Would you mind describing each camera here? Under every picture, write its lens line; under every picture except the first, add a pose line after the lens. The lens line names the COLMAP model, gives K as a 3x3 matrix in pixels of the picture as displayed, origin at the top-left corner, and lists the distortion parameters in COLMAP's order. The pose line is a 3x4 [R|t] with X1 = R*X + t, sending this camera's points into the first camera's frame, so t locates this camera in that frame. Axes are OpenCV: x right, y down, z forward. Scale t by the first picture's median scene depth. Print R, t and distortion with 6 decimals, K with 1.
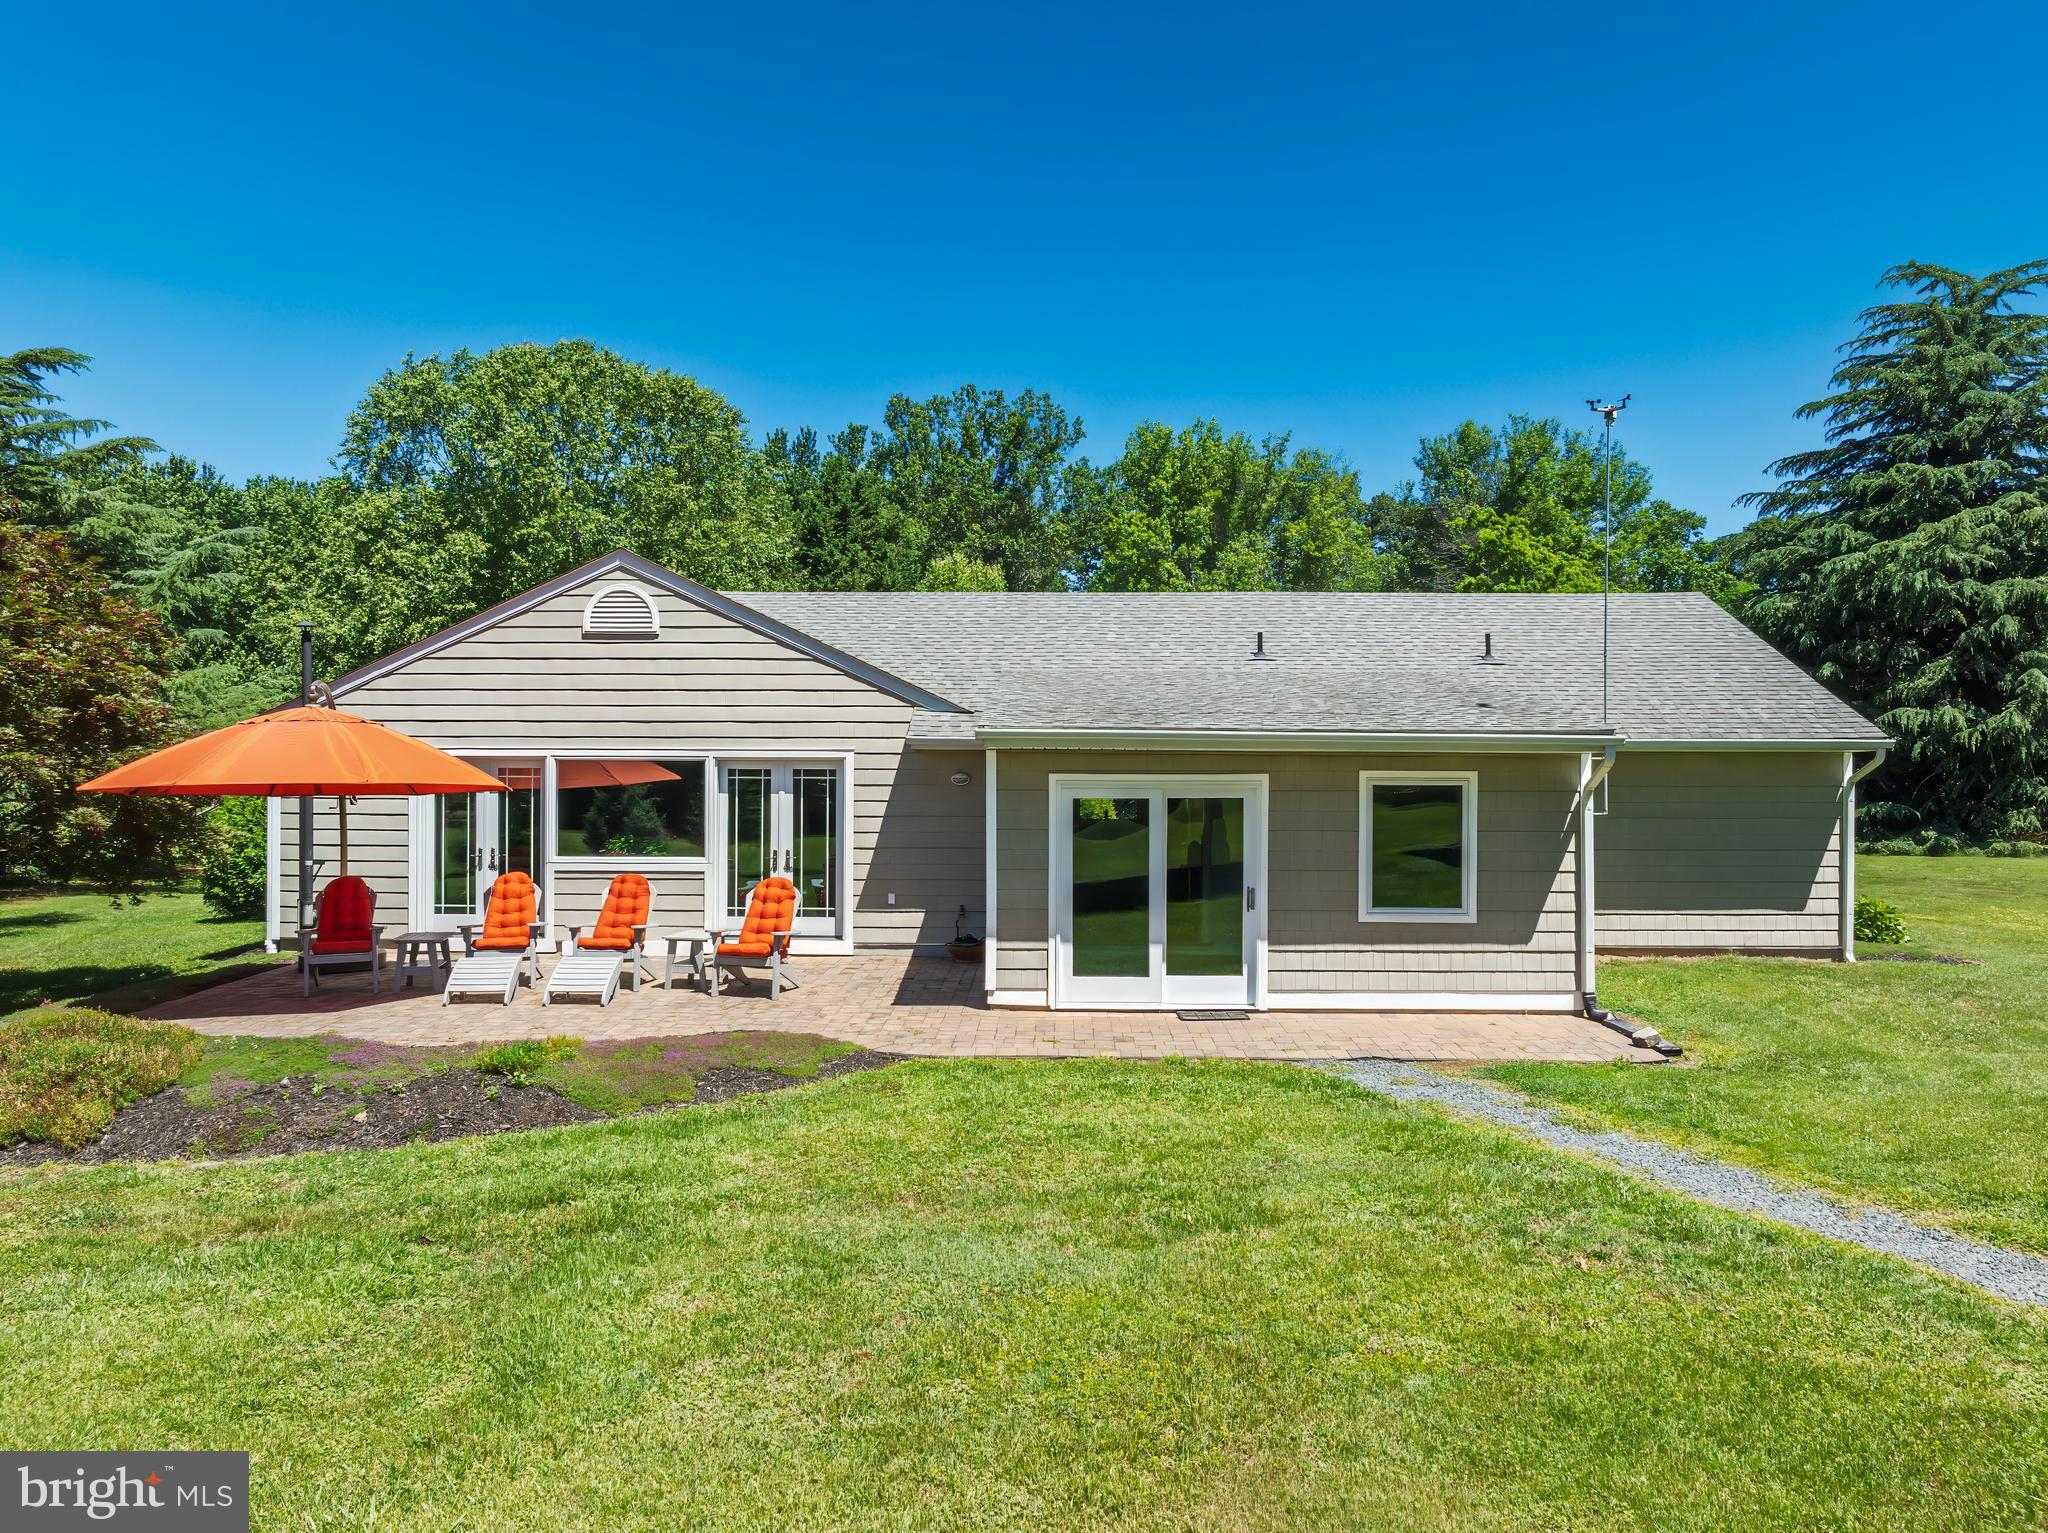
lens RADIAL K [[1463.8, 0, 1011.5], [0, 1463.8, 774.3], [0, 0, 1]] dist [-0.025357, 0.013045]
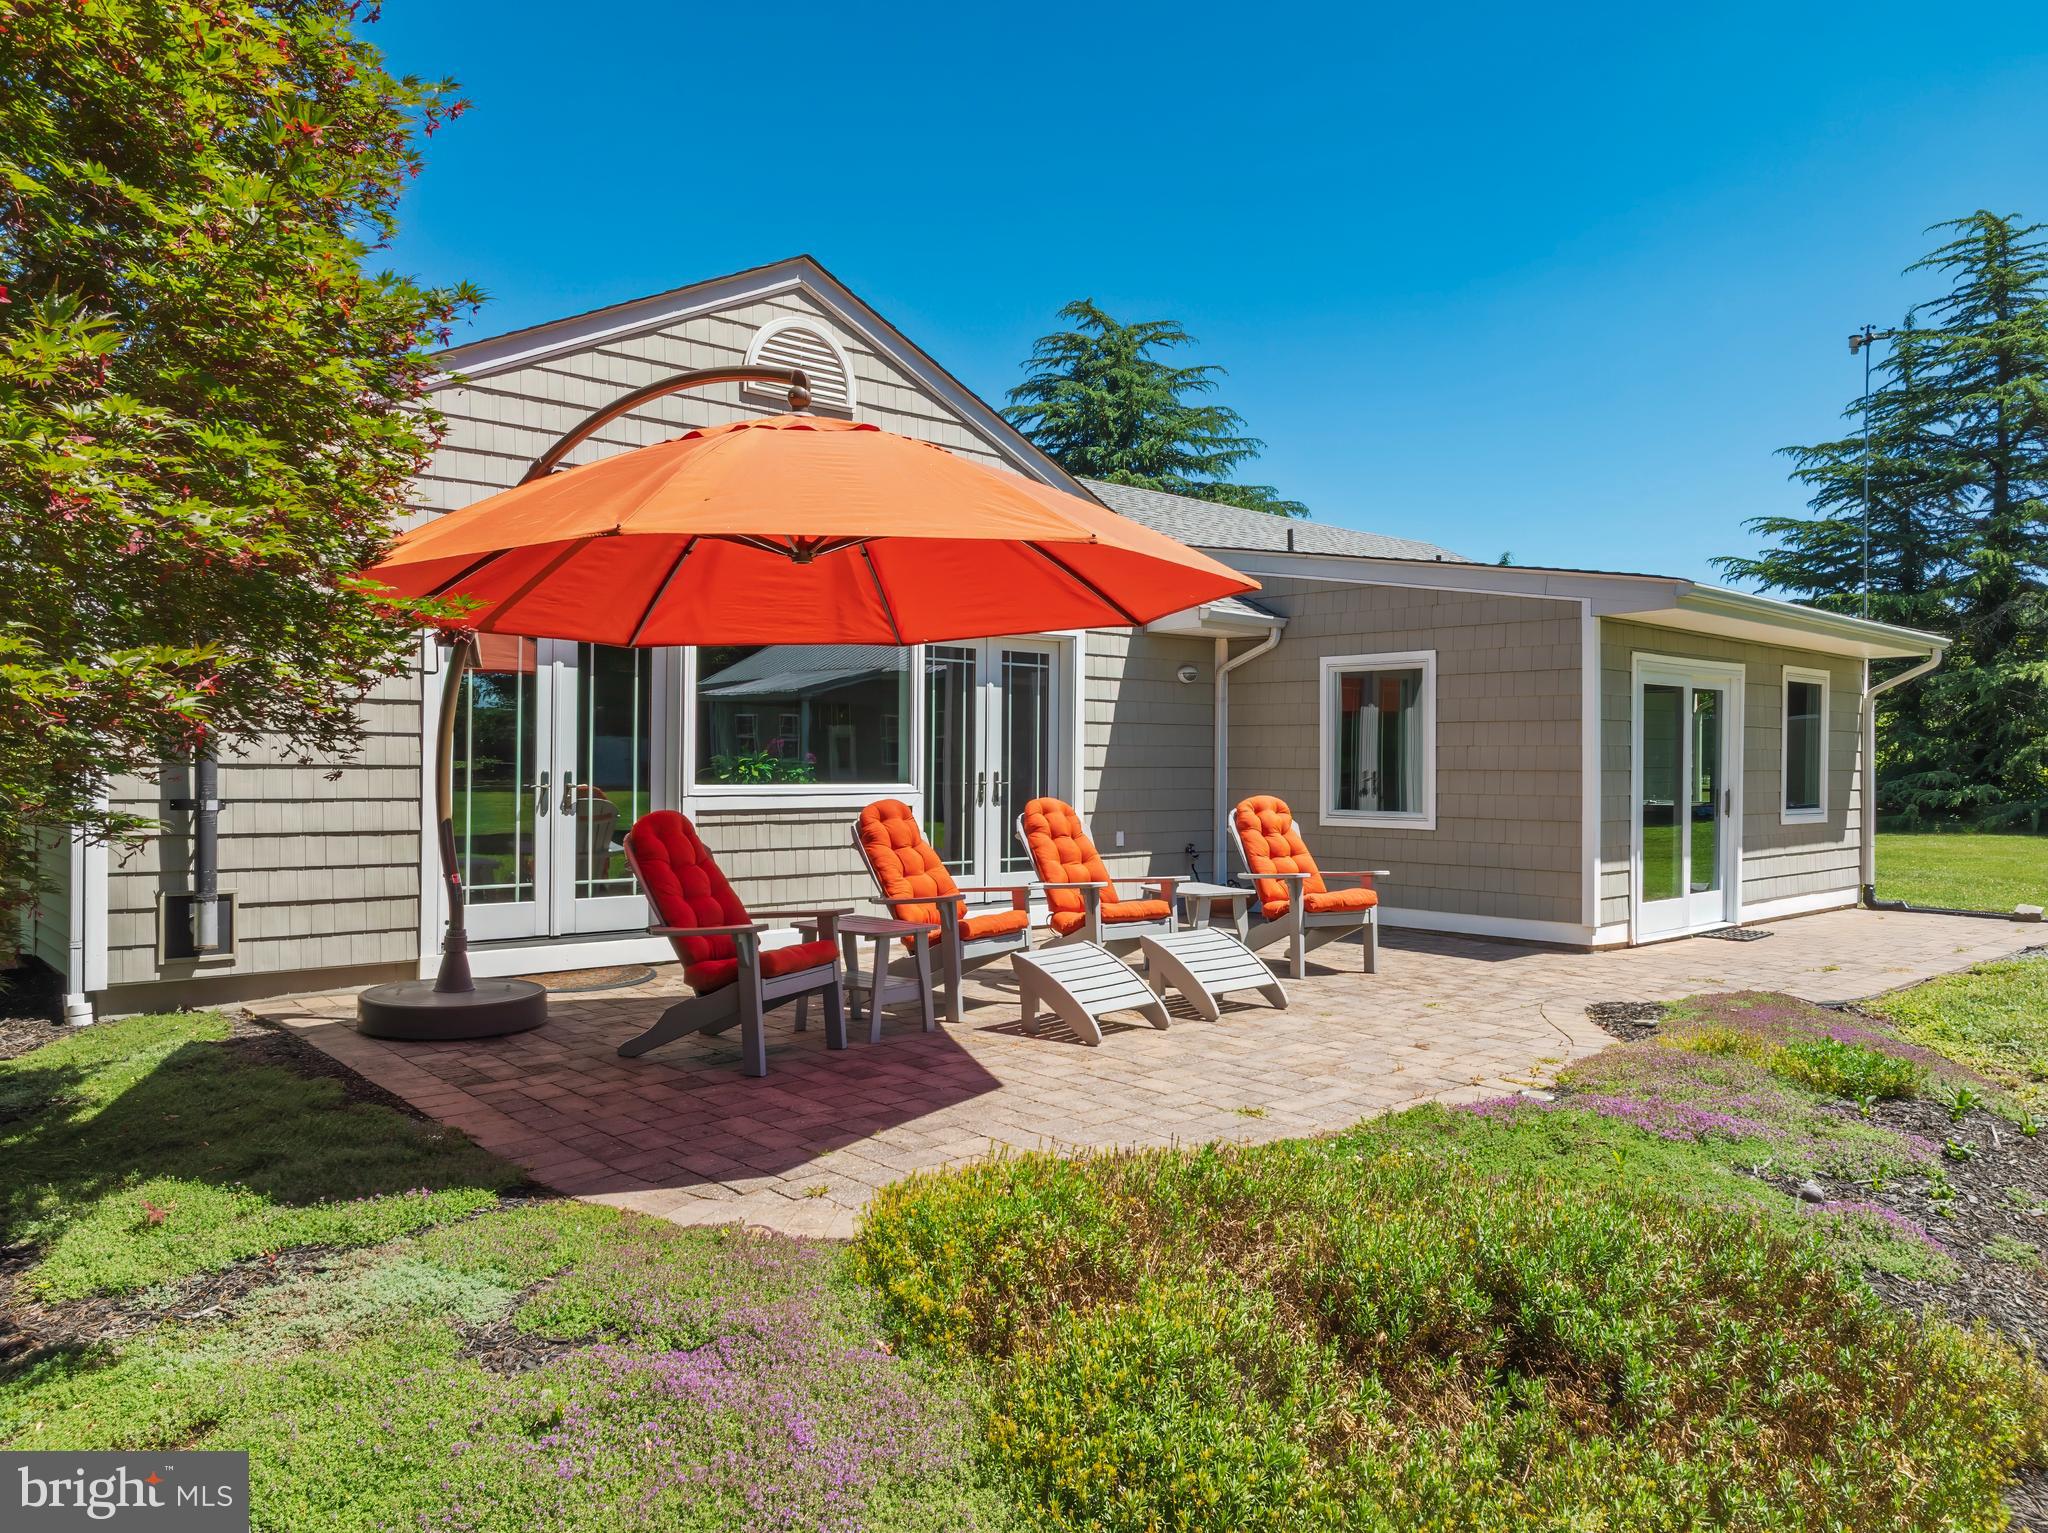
lens RADIAL K [[1463.8, 0, 1024.6], [0, 1463.8, 760.5], [0, 0, 1]] dist [-0.025357, 0.013045]
pose [[0.720569, 0.001697, 0.693381, -0.609740], [-0.001408, 0.999999, -0.000984, 0.047623], [-0.693382, -0.000267, 0.720570, 0.517522]]
